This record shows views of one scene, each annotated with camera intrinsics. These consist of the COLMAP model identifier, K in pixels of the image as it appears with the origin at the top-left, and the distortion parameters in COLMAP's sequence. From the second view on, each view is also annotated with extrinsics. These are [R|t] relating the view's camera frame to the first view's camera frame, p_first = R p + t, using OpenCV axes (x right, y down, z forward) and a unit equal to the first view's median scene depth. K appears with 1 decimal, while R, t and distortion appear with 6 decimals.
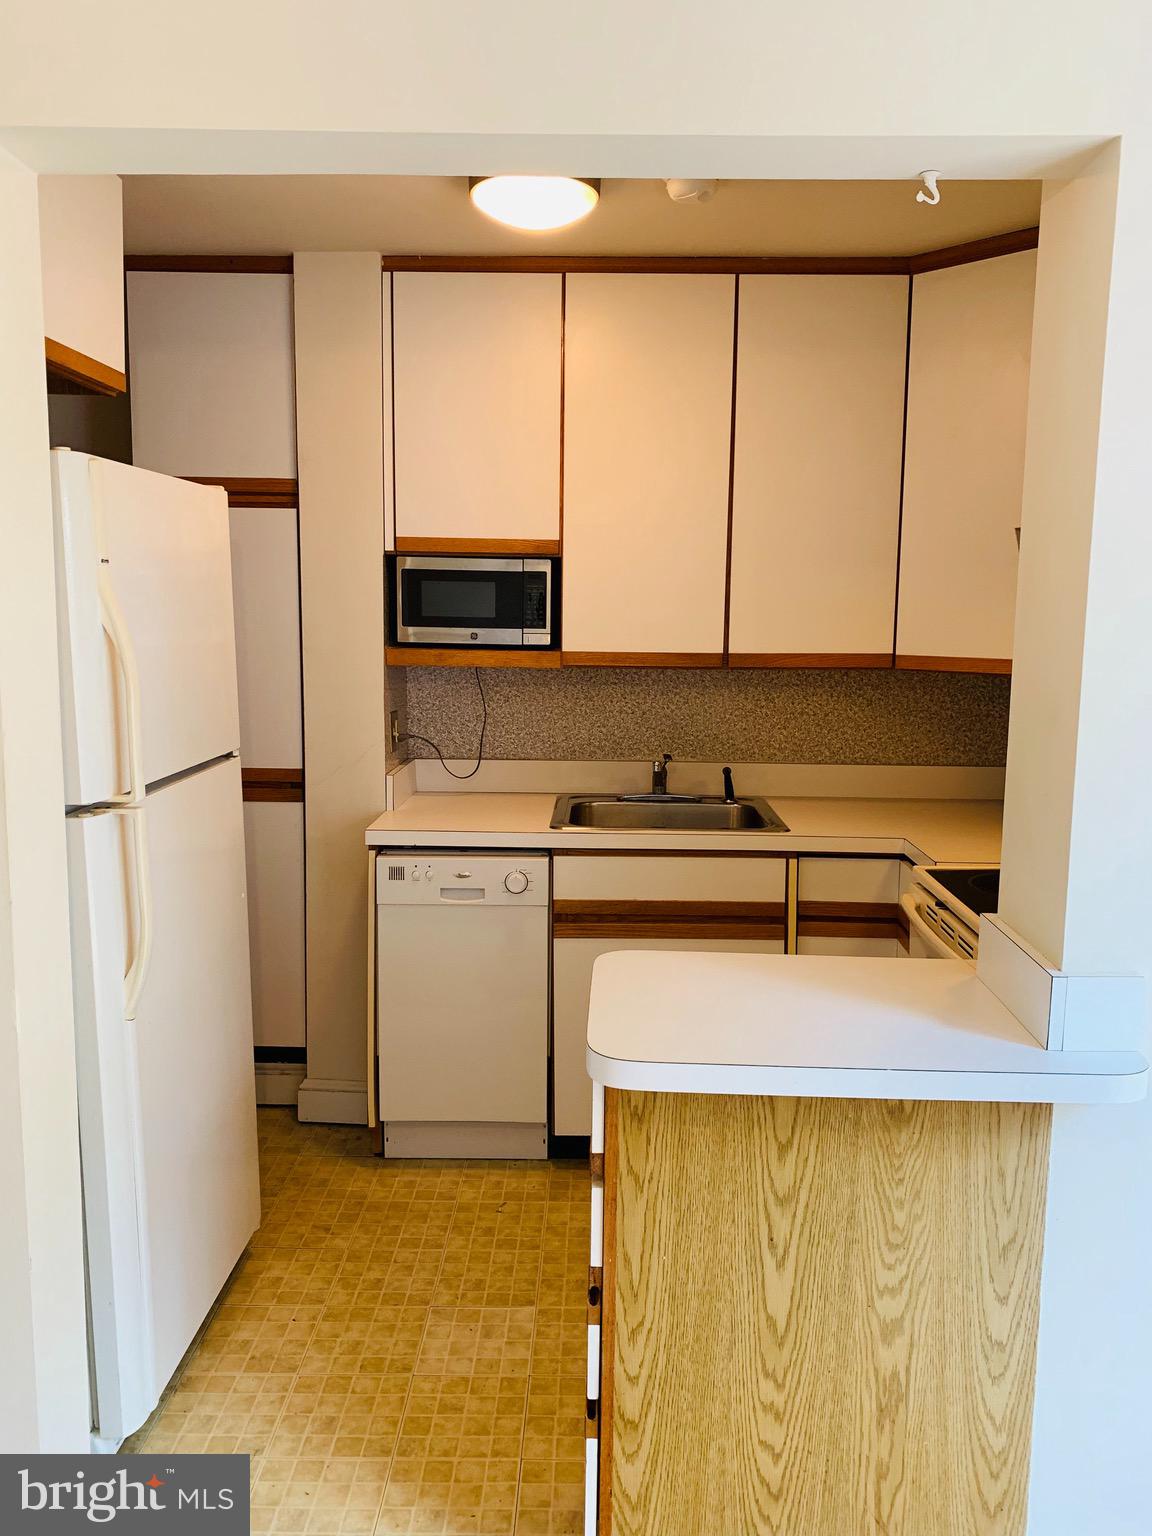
lens RADIAL K [[1199.6, 0, 584.2], [0, 1199.6, 779.8], [0, 0, 1]] dist [0.043409, -0.041928]
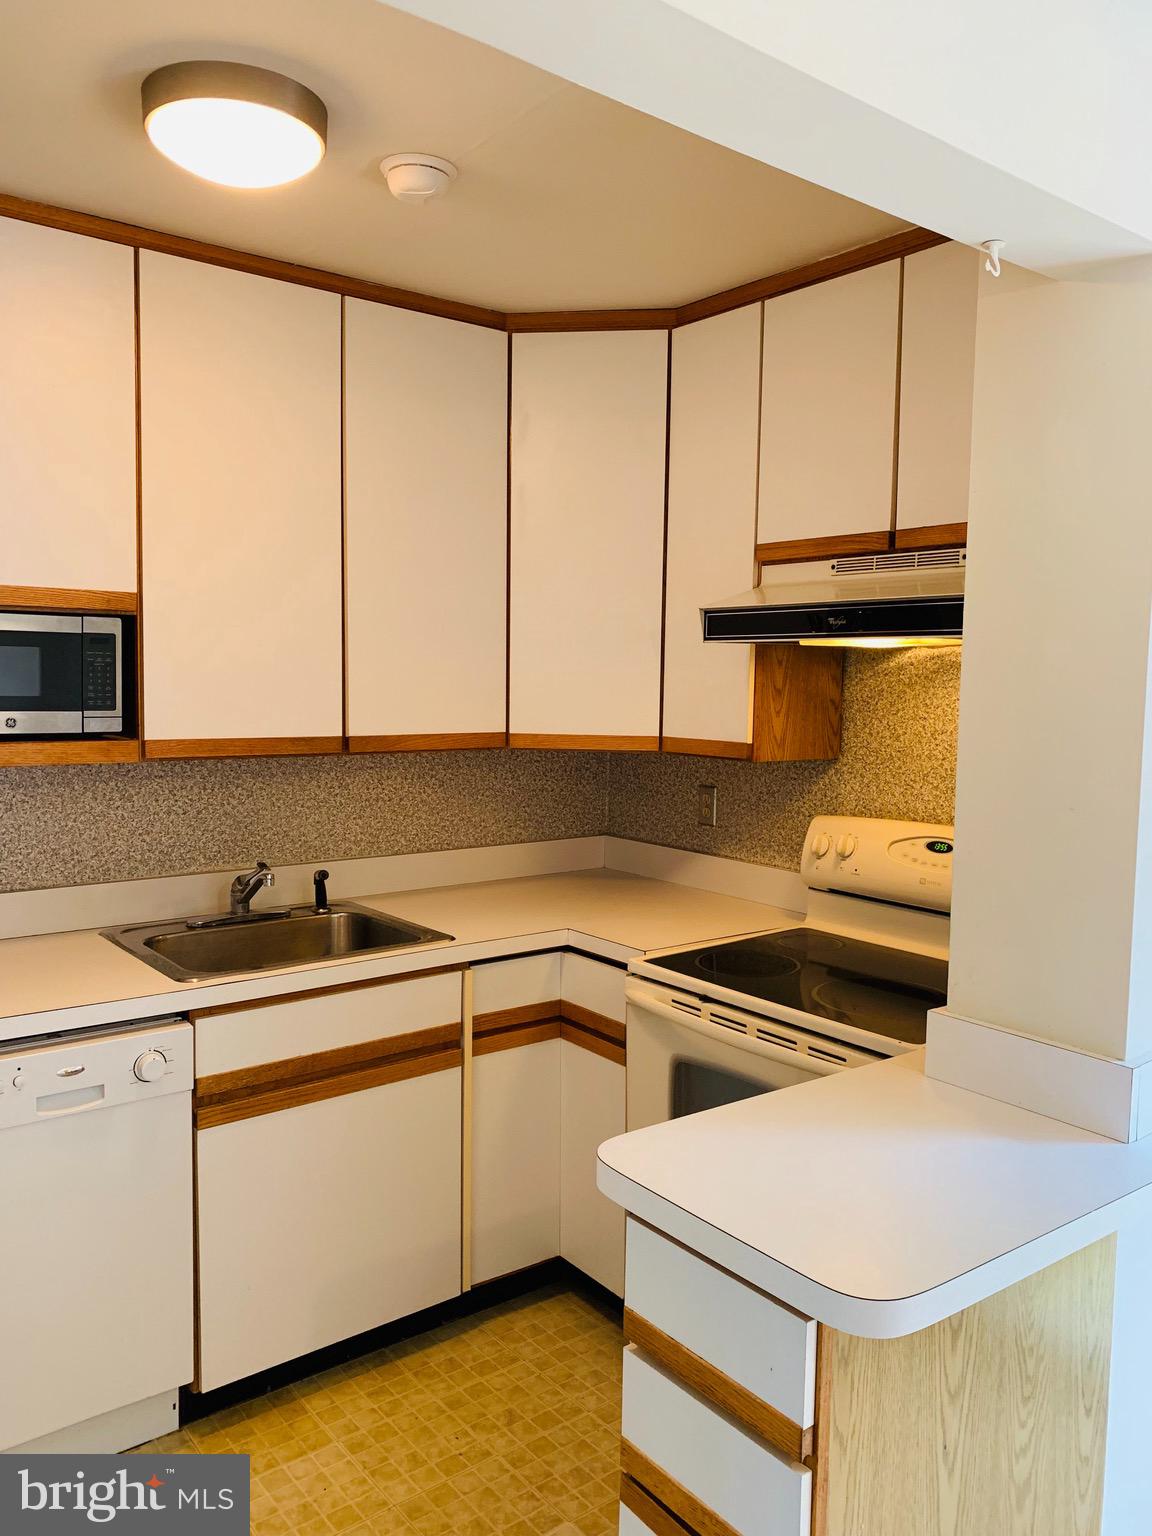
lens RADIAL K [[1199.6, 0, 587.7], [0, 1199.6, 774.6], [0, 0, 1]] dist [0.043409, -0.041928]
pose [[0.767159, -0.053355, 0.639234, -0.288977], [0.085415, 0.996157, -0.019362, -0.047970], [-0.635745, 0.069454, 0.768768, 0.249603]]
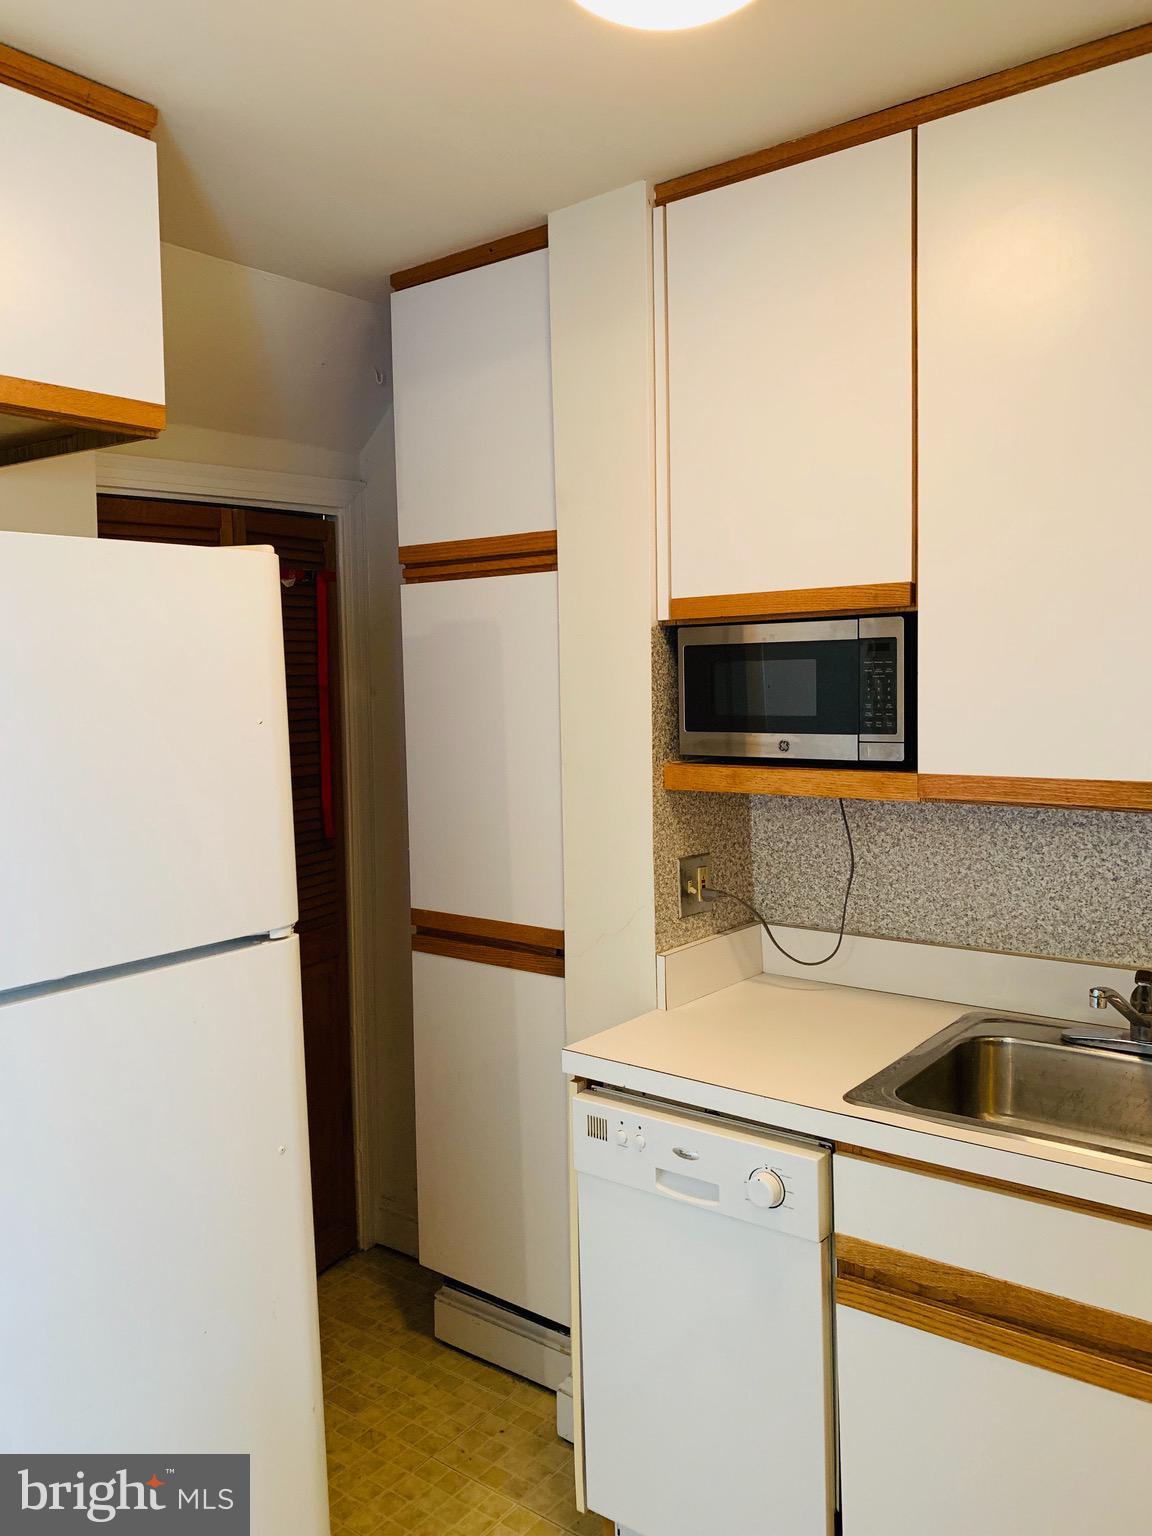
lens RADIAL K [[1199.6, 0, 551.9], [0, 1199.6, 758.0], [0, 0, 1]] dist [0.043409, -0.041928]
pose [[0.786626, 0.009100, -0.617363, 0.199273], [-0.054559, 0.997005, -0.054821, -0.074105], [0.615015, 0.076806, 0.784766, 0.444960]]
